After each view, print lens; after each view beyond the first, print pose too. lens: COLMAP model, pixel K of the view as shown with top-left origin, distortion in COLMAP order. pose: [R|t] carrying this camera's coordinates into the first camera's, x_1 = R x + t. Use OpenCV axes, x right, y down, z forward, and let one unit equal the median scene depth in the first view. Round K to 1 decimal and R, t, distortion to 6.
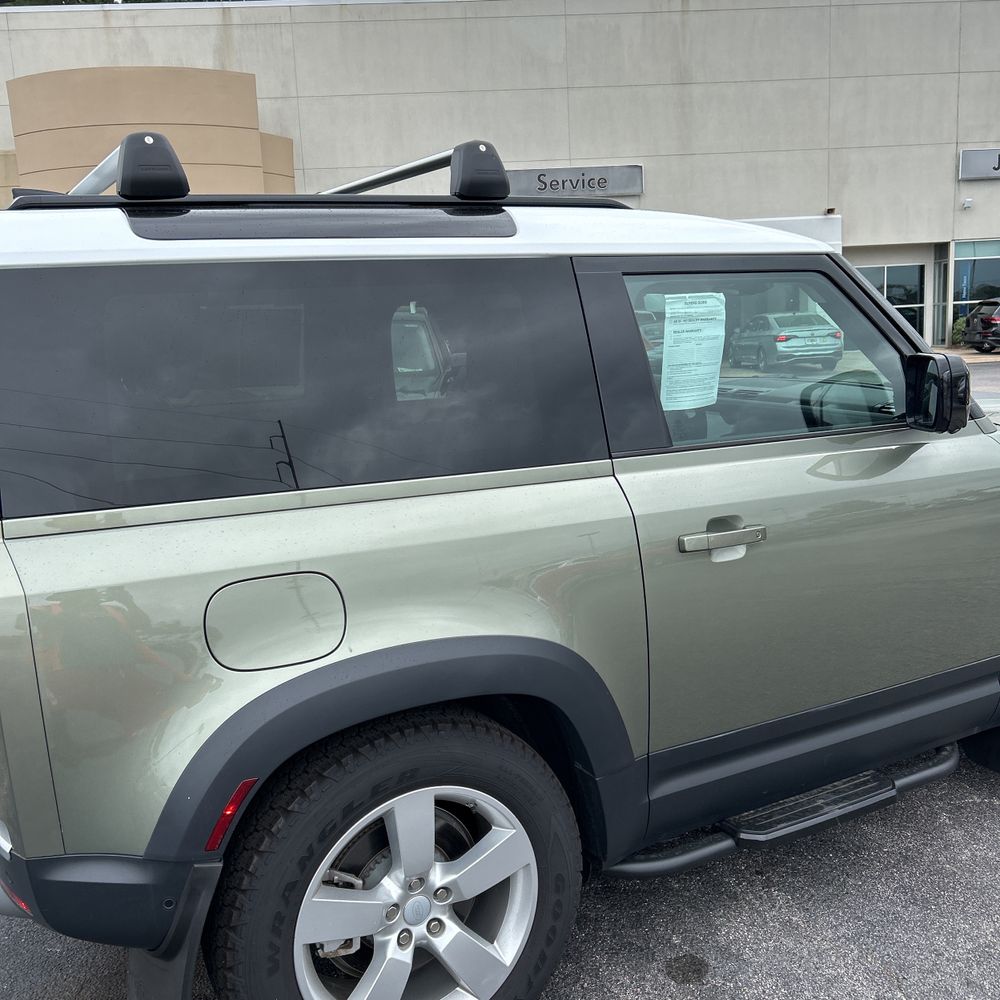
lens RADIAL K [[1003.5, 0, 496.4], [0, 1003.5, 508.0], [0, 0, 1]] dist [0.018851, 0.000000]
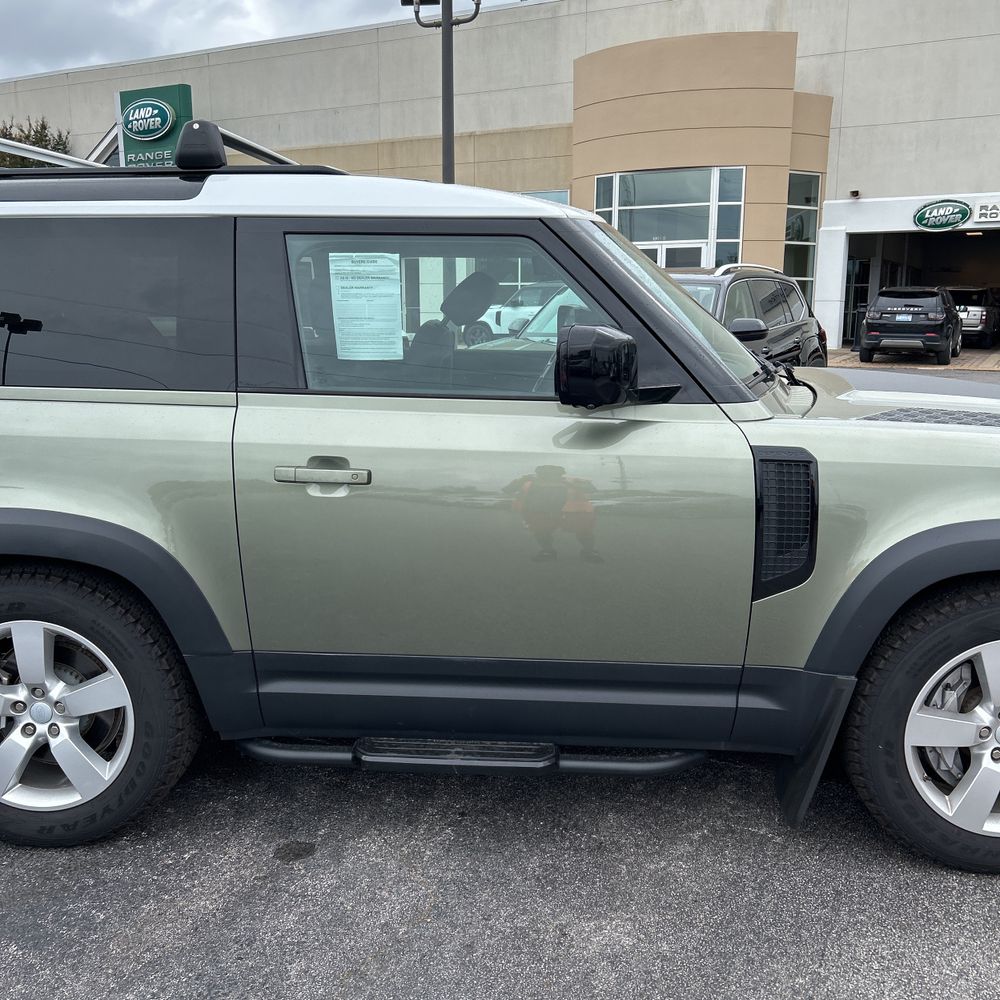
lens RADIAL K [[1003.5, 0, 503.9], [0, 1003.5, 506.1], [0, 0, 1]] dist [0.018851, 0.000000]
pose [[0.848953, 0.151162, -0.506387, 0.904113], [-0.134786, 0.988462, 0.069100, -0.037383], [0.510990, 0.009592, 0.859533, 0.140950]]
